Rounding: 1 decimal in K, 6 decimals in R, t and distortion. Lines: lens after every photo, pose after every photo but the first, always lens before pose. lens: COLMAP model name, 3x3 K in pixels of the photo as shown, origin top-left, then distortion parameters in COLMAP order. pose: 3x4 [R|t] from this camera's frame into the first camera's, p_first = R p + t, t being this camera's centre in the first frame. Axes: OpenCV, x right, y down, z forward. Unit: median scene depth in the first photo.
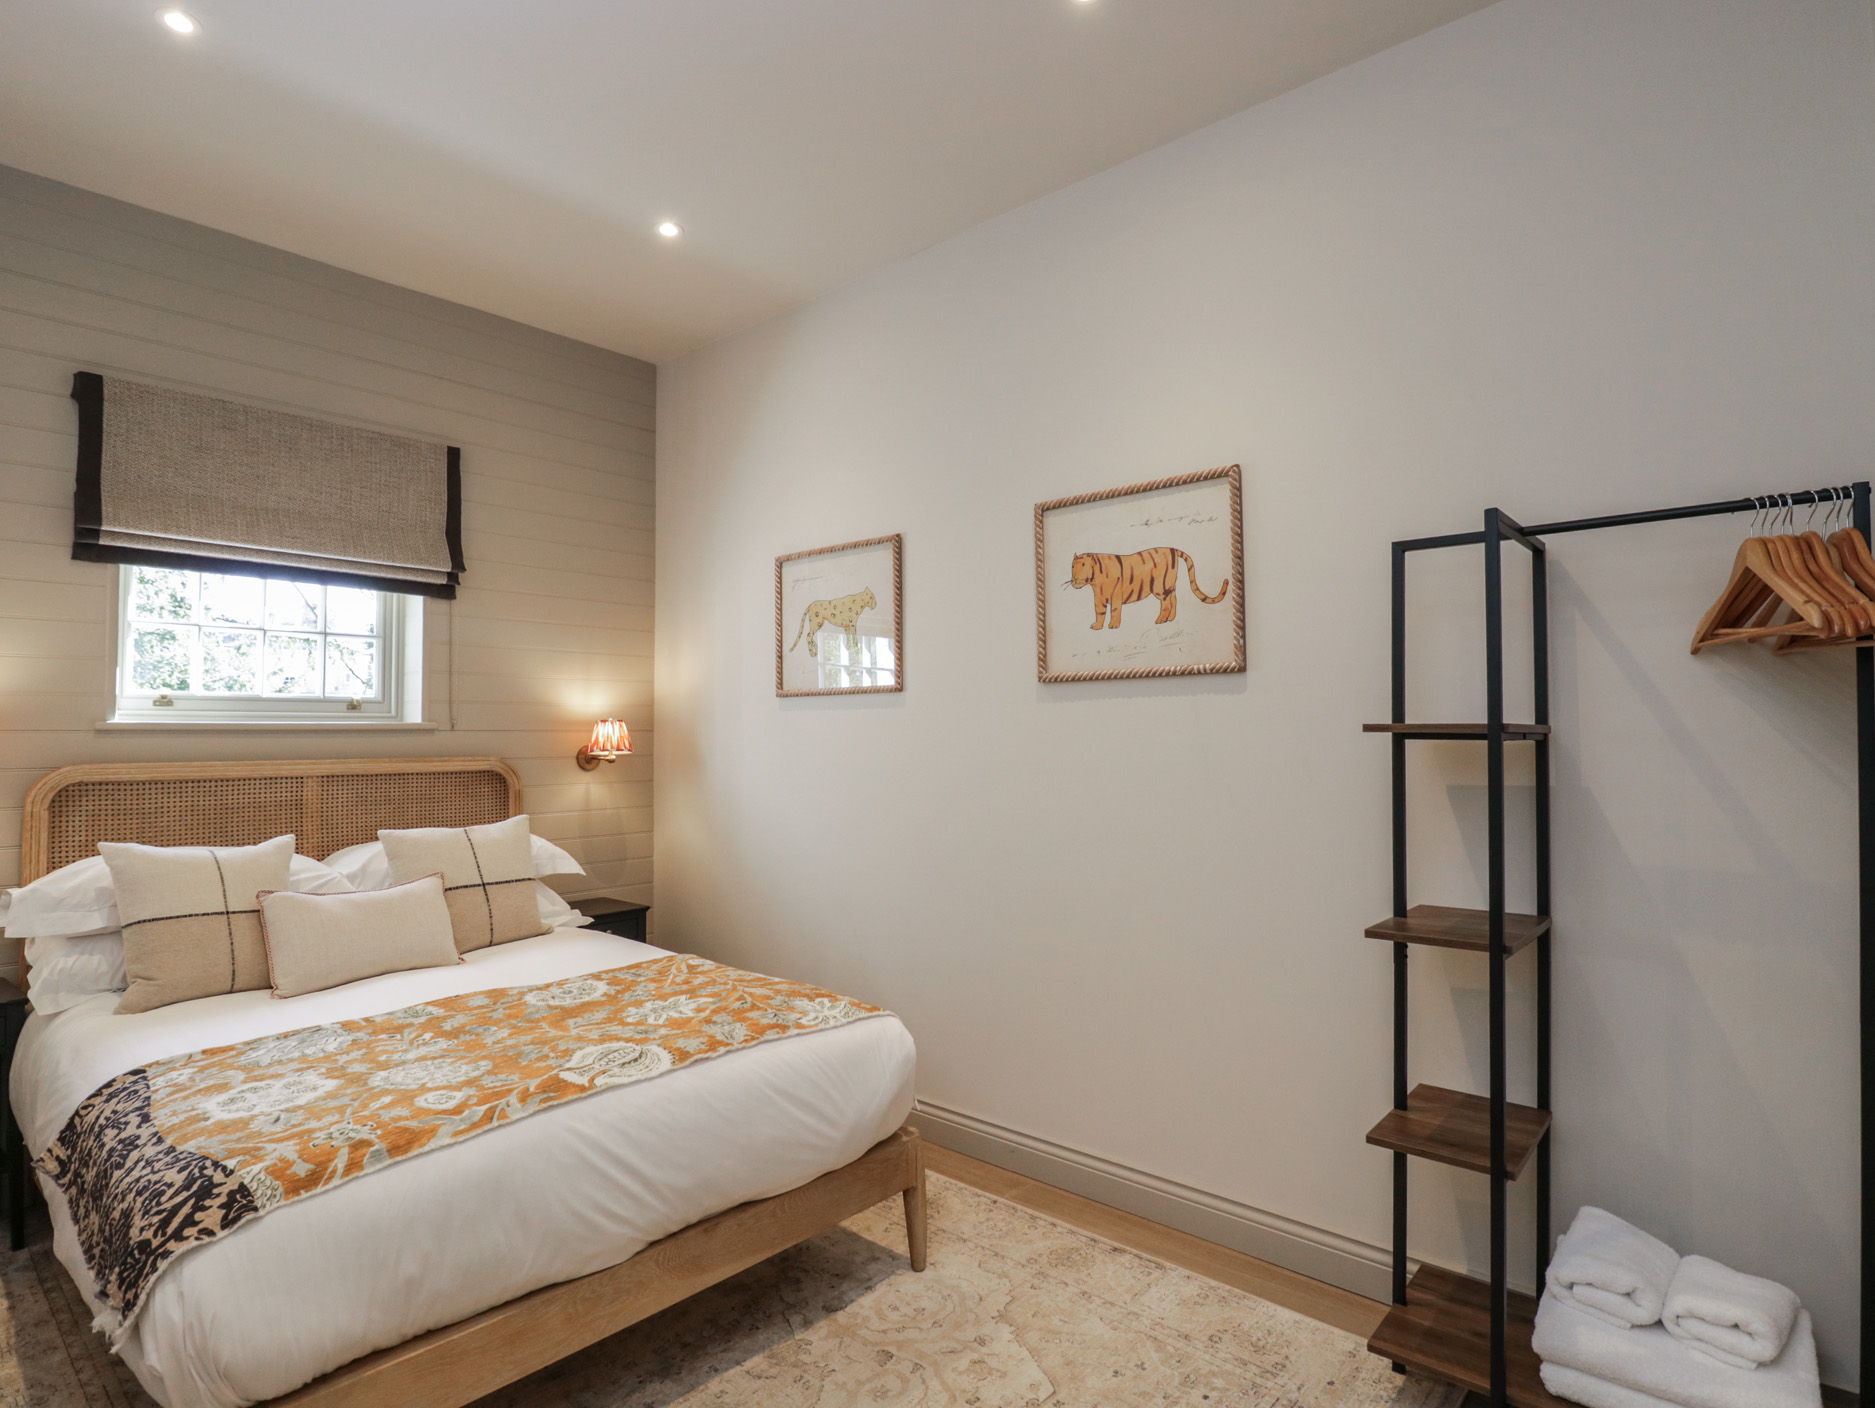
lens RADIAL K [[988.7, 0, 937.9], [0, 988.7, 710.4], [0, 0, 1]] dist [-0.010922, -0.001792]
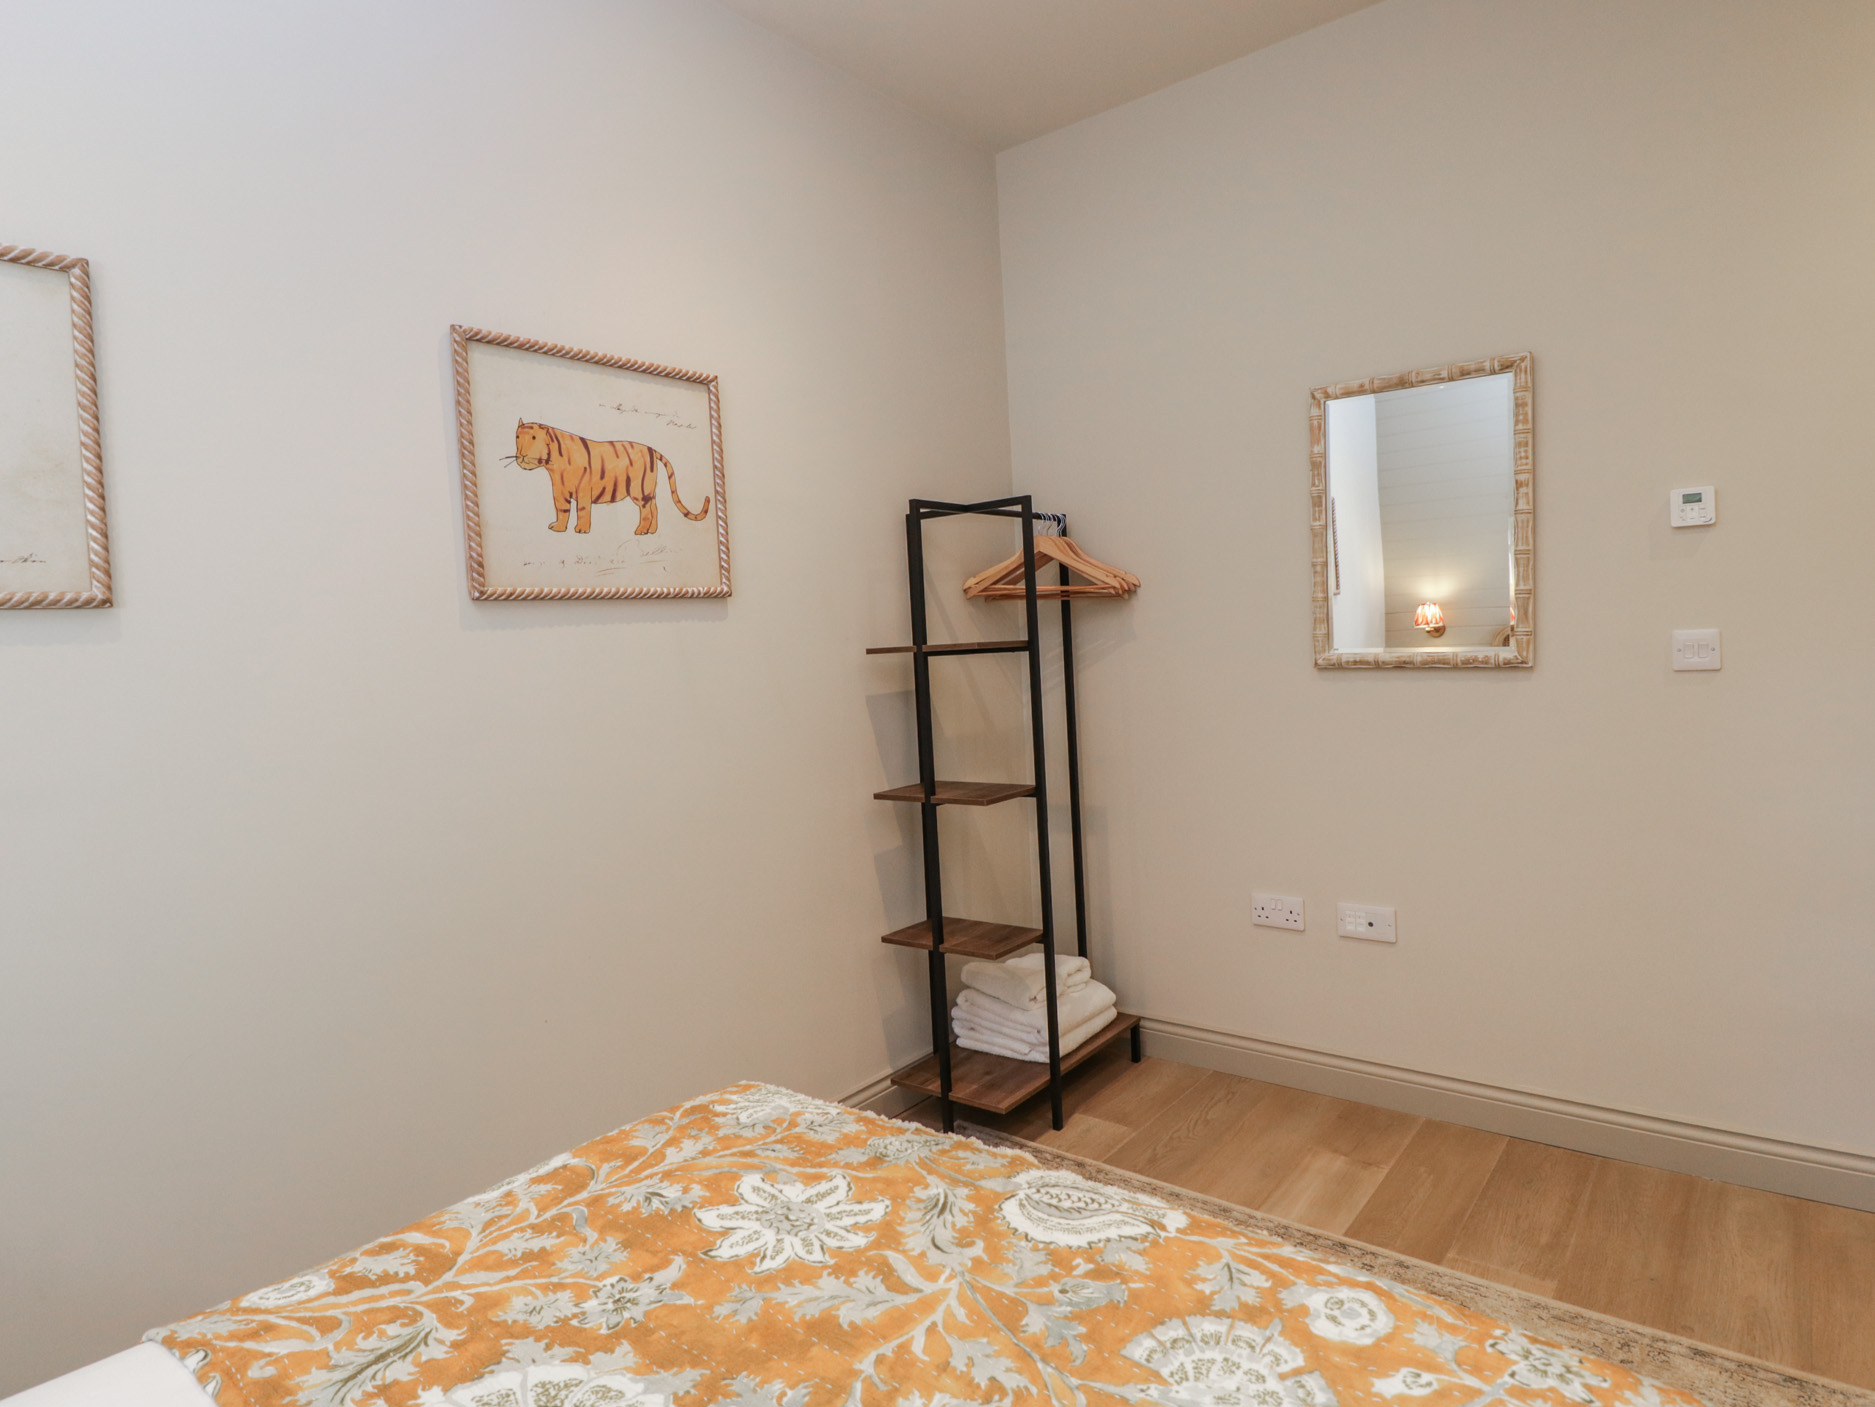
lens RADIAL K [[1048.0, 0, 964.2], [0, 1048.0, 681.3], [0, 0, 1]] dist [-0.001636, -0.000426]
pose [[-0.045440, -0.035032, 0.998353, -0.747293], [0.024751, 0.999039, 0.036183, 0.010534], [-0.998660, 0.026354, -0.044529, 0.861361]]
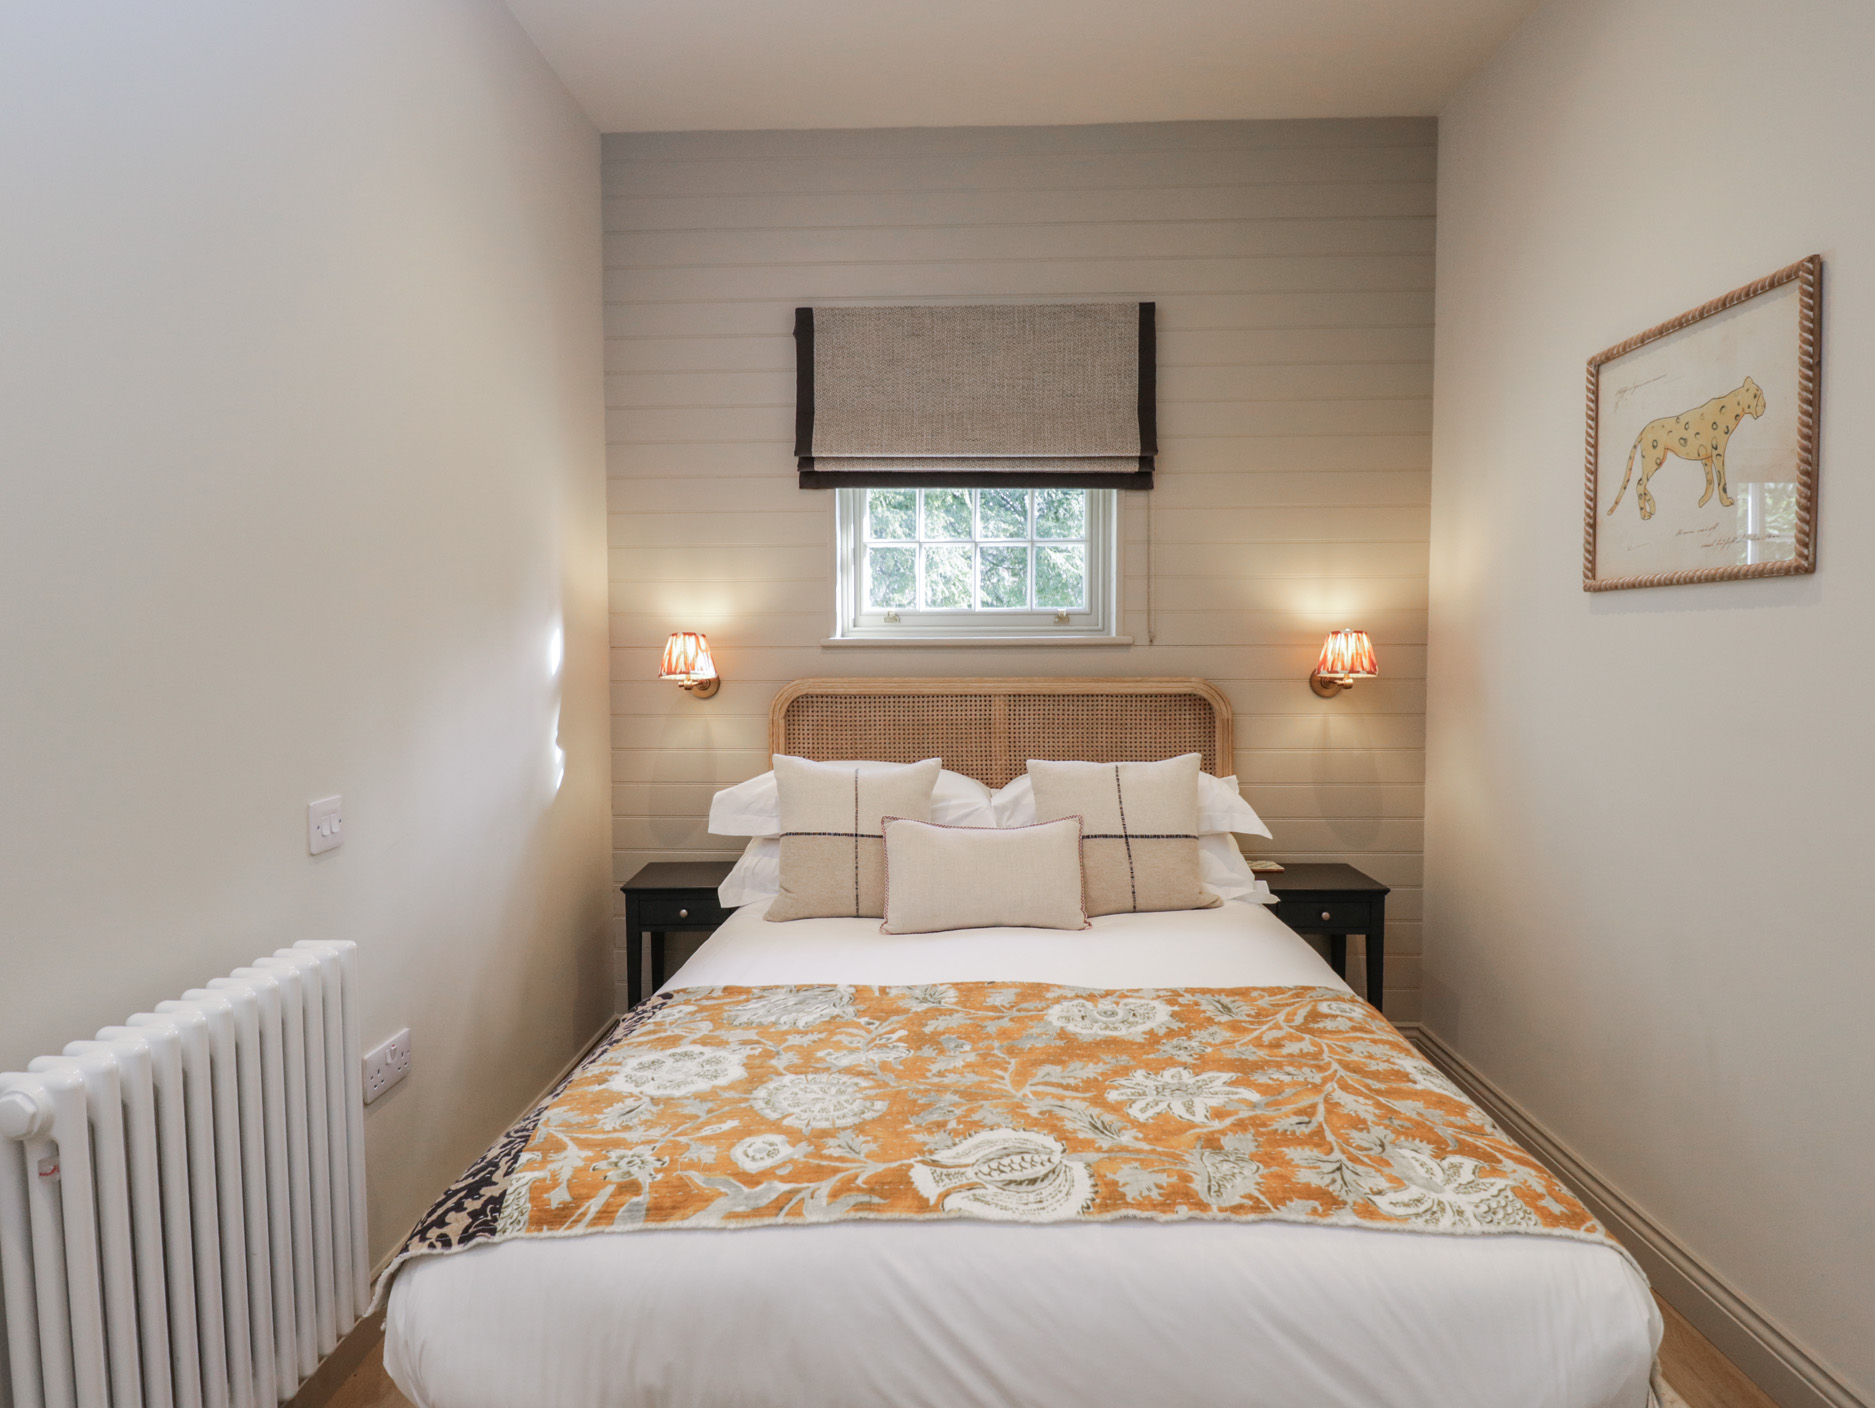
lens RADIAL K [[1031.8, 0, 937.5], [0, 1031.8, 704.0], [0, 0, 1]] dist [-0.006756, -0.001824]
pose [[0.635811, 0.046868, -0.770420, 0.117185], [0.019019, 0.996900, 0.076341, -0.001123], [0.771610, -0.063191, 0.632949, 0.439420]]
